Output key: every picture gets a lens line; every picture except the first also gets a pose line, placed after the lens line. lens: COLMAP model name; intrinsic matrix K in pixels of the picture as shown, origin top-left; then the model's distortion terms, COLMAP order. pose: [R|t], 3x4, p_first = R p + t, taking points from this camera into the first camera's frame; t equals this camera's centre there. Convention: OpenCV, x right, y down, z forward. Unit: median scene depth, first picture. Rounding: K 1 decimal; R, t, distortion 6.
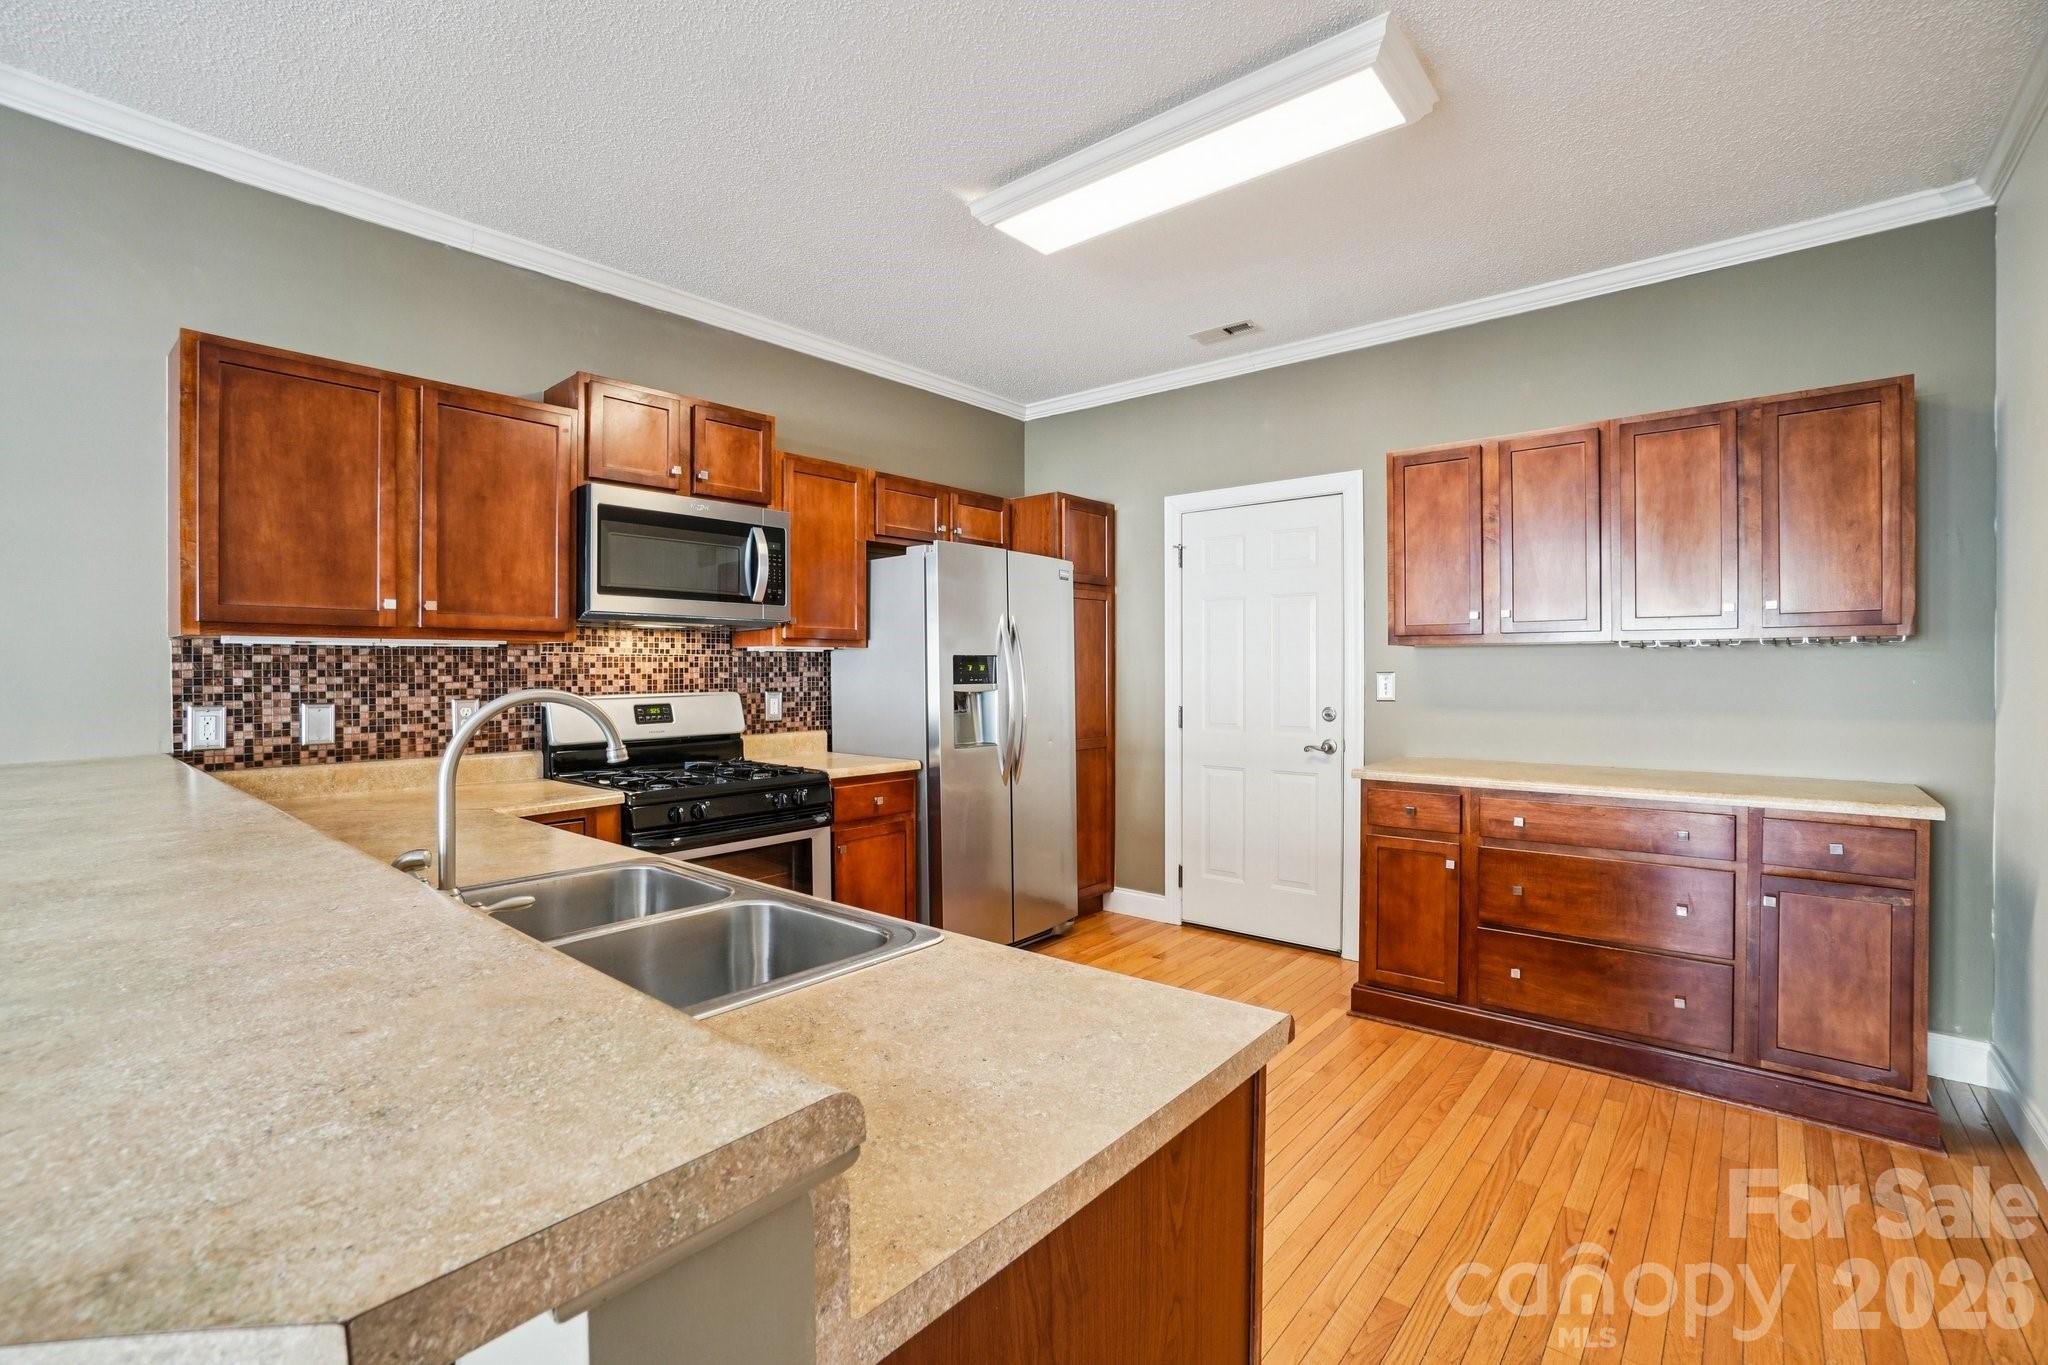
lens RADIAL K [[907.1, 0, 1016.8], [0, 907.1, 662.5], [0, 0, 1]] dist [-0.061403, 0.022996]
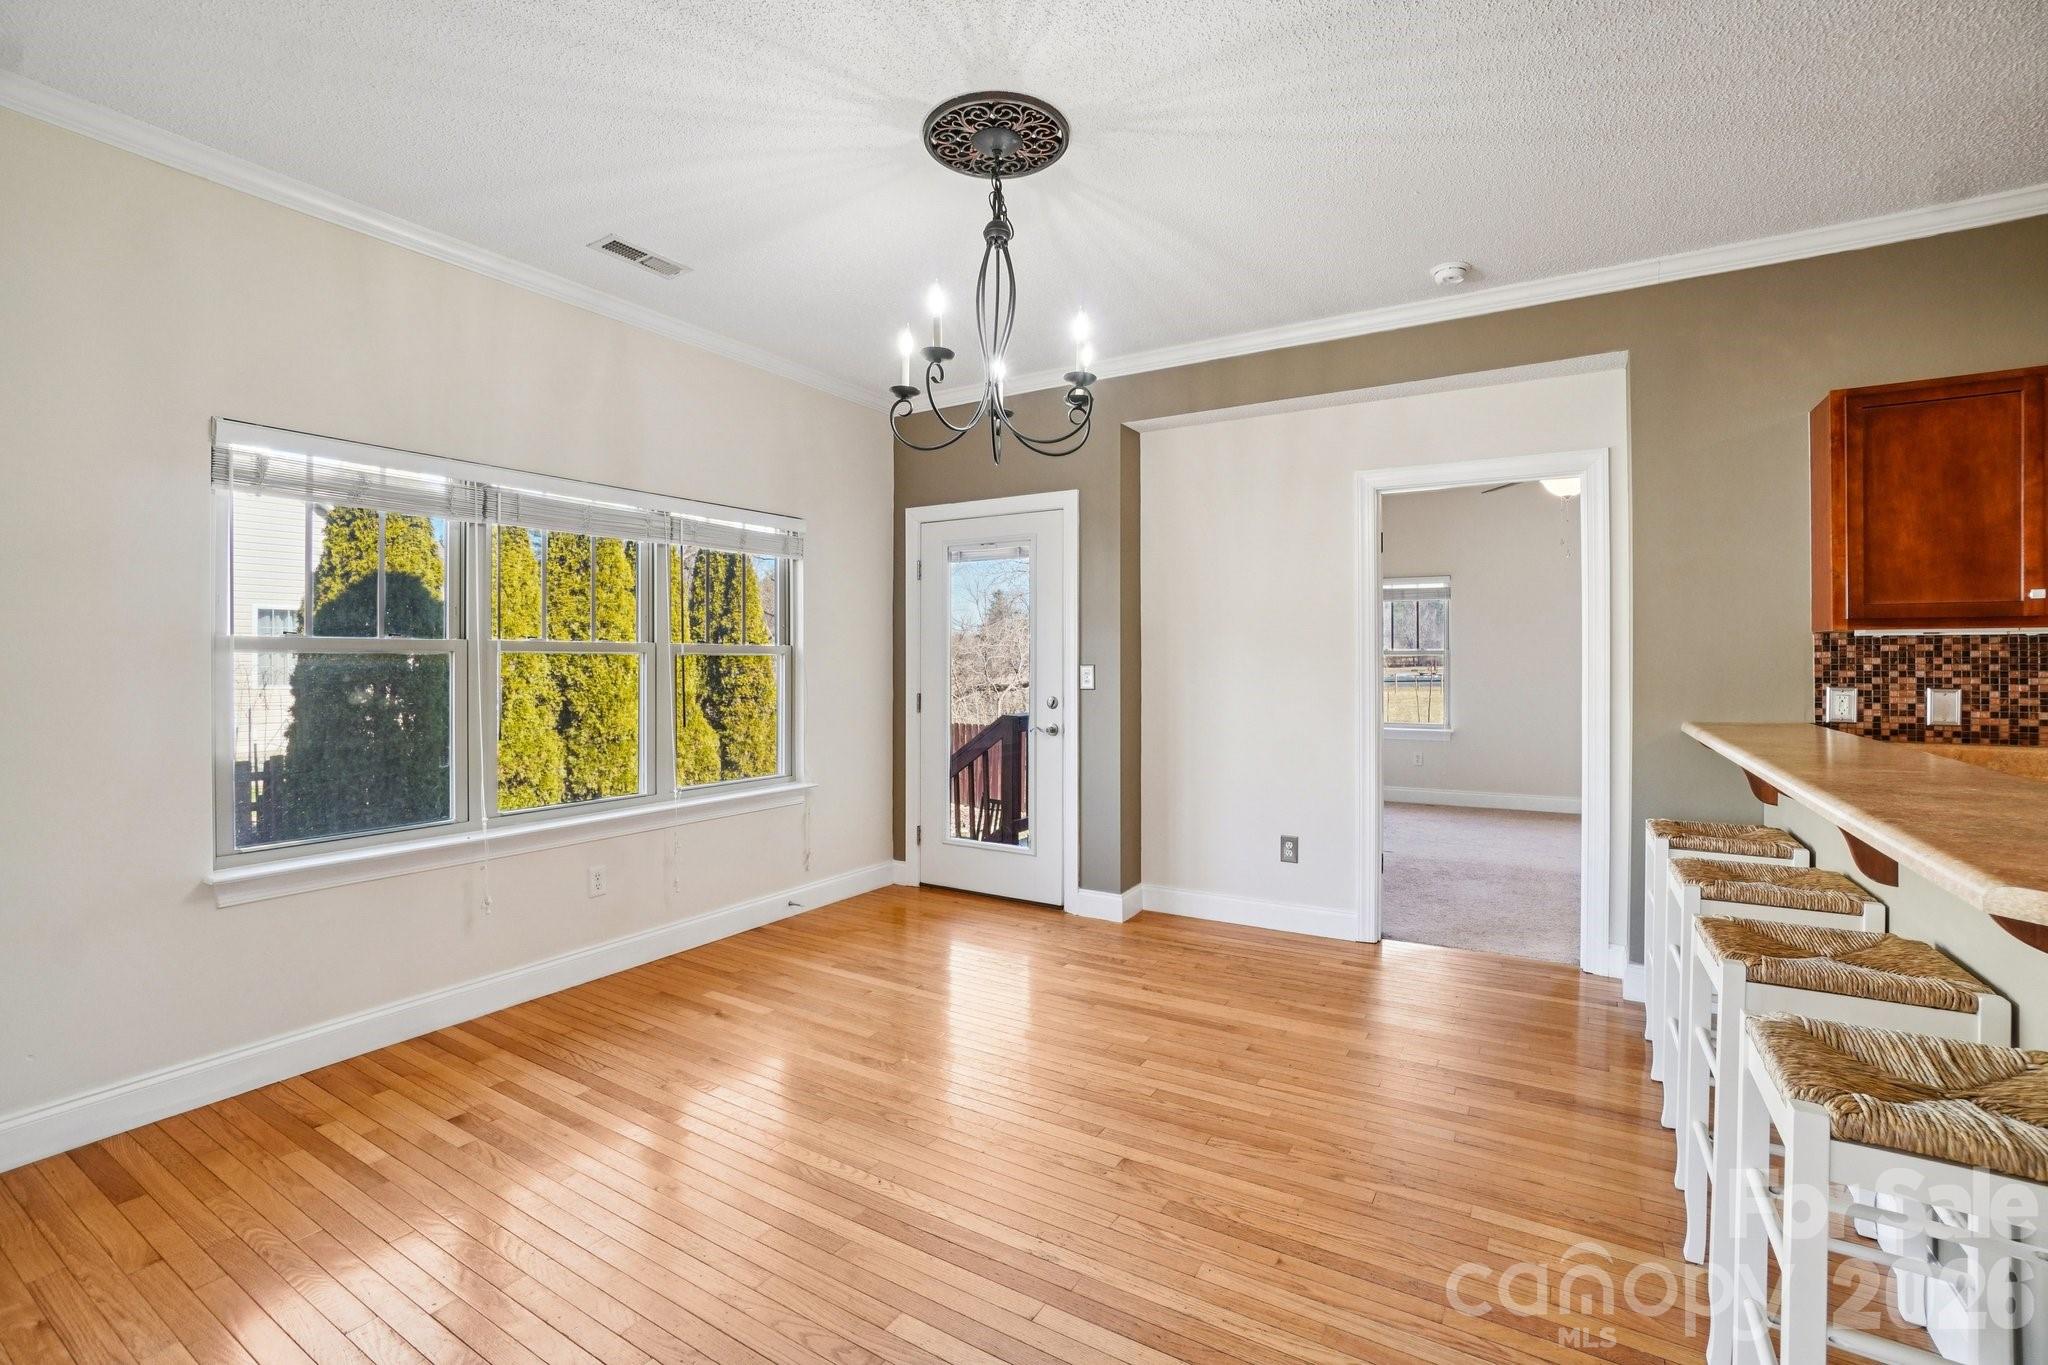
lens RADIAL K [[907.1, 0, 1016.8], [0, 907.1, 662.5], [0, 0, 1]] dist [-0.061403, 0.022996]
pose [[0.160234, 0.004321, -0.987070, 0.092535], [0.007512, 0.999956, 0.005597, -0.000439], [0.987051, -0.008312, 0.160194, -0.308669]]
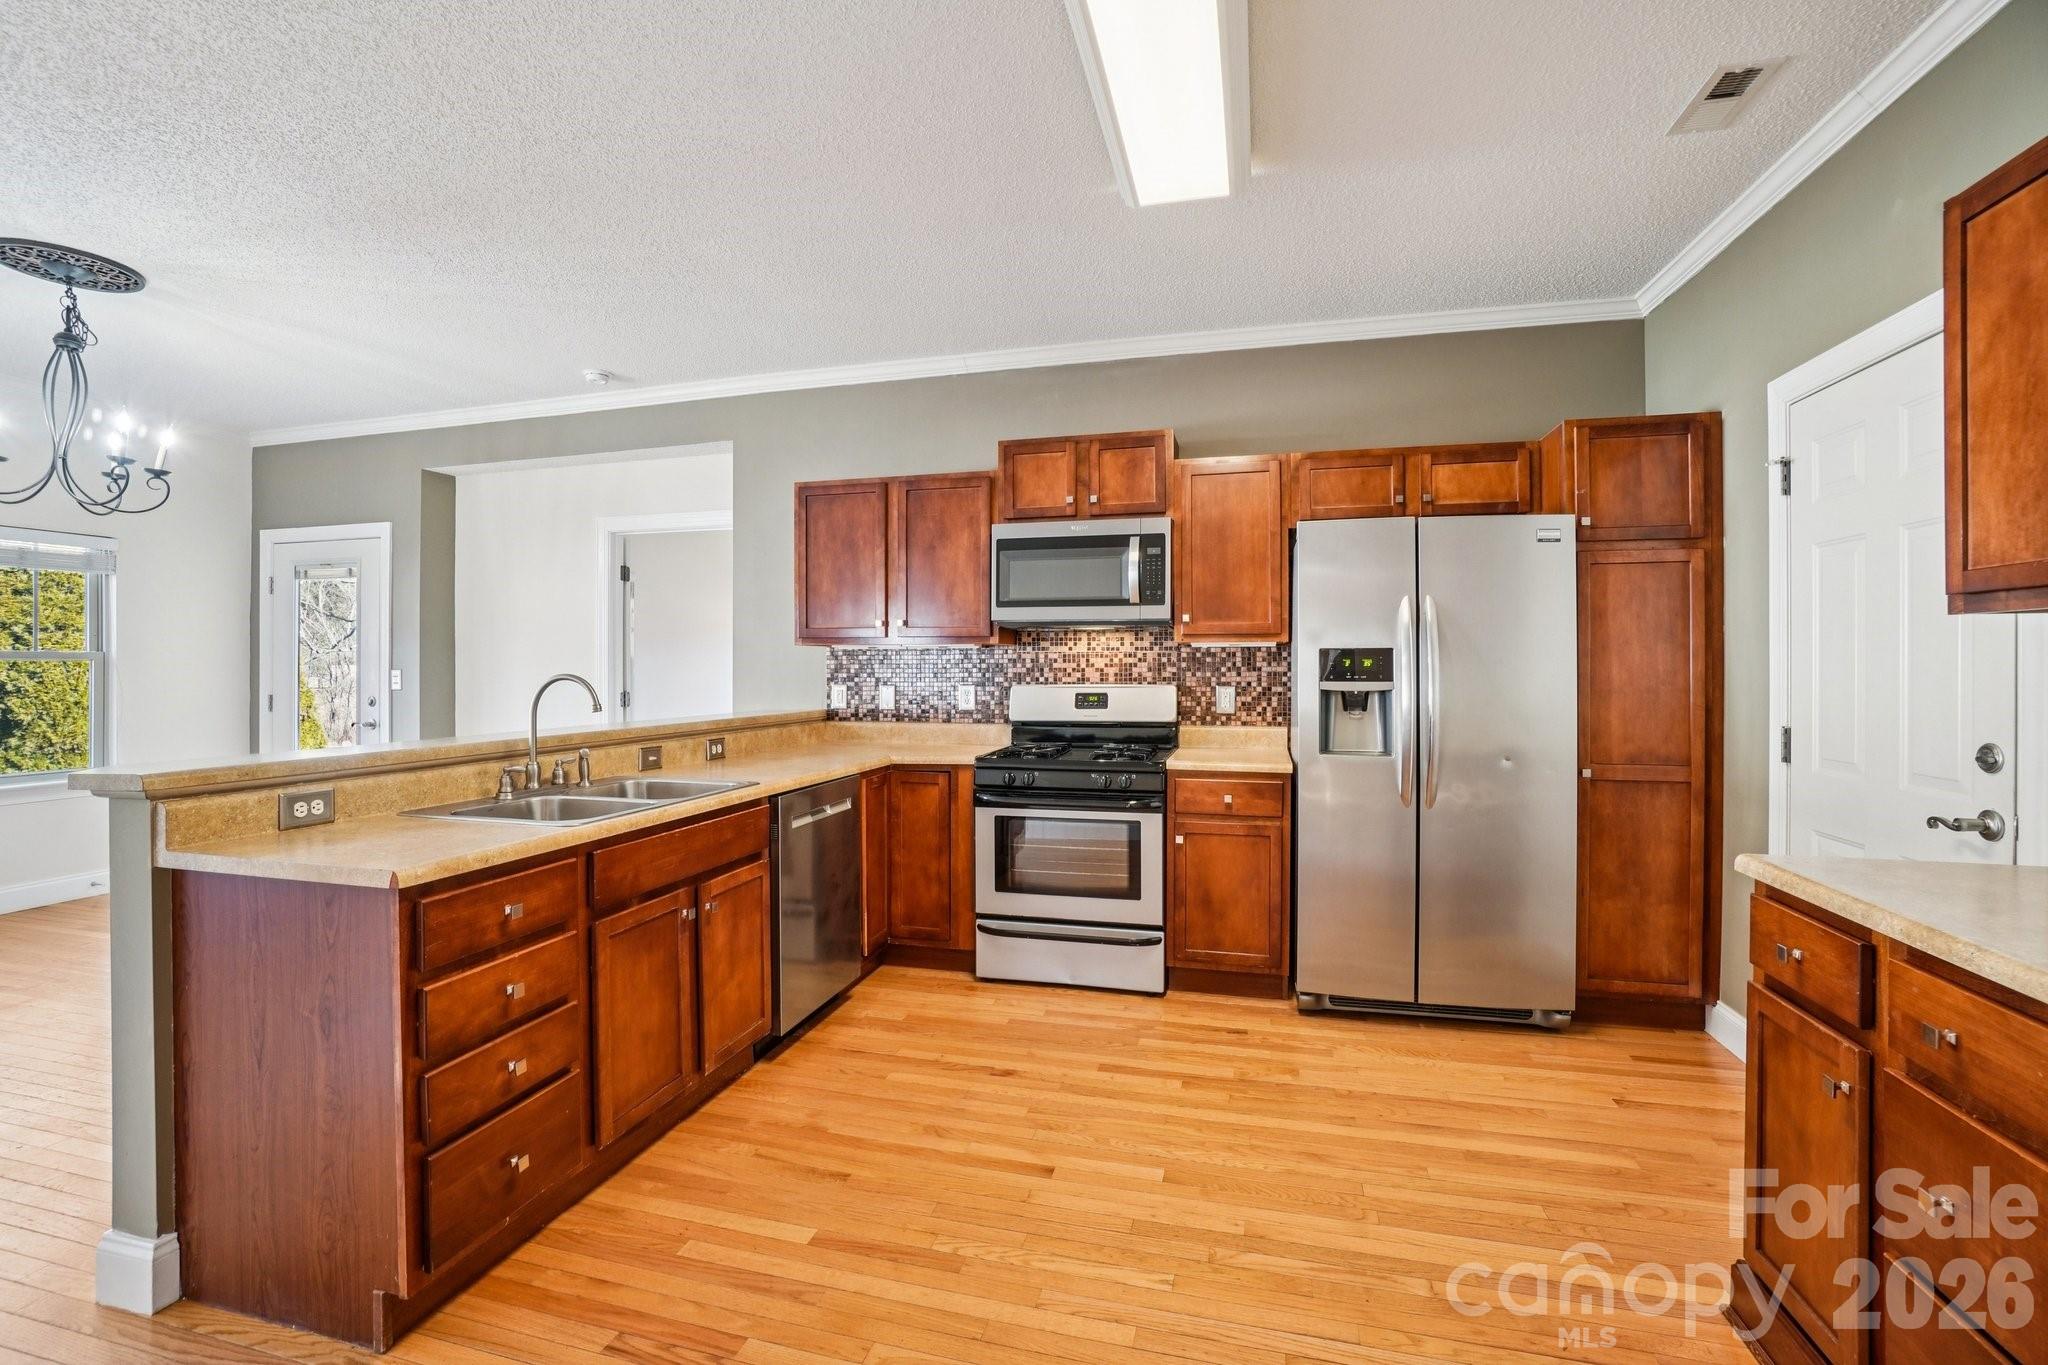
lens RADIAL K [[907.1, 0, 1016.8], [0, 907.1, 662.5], [0, 0, 1]] dist [-0.061403, 0.022996]
pose [[0.432315, 0.000320, -0.901723, 0.799855], [0.006286, 0.999975, 0.003369, 0.000866], [0.901701, -0.007125, 0.432302, 0.473868]]
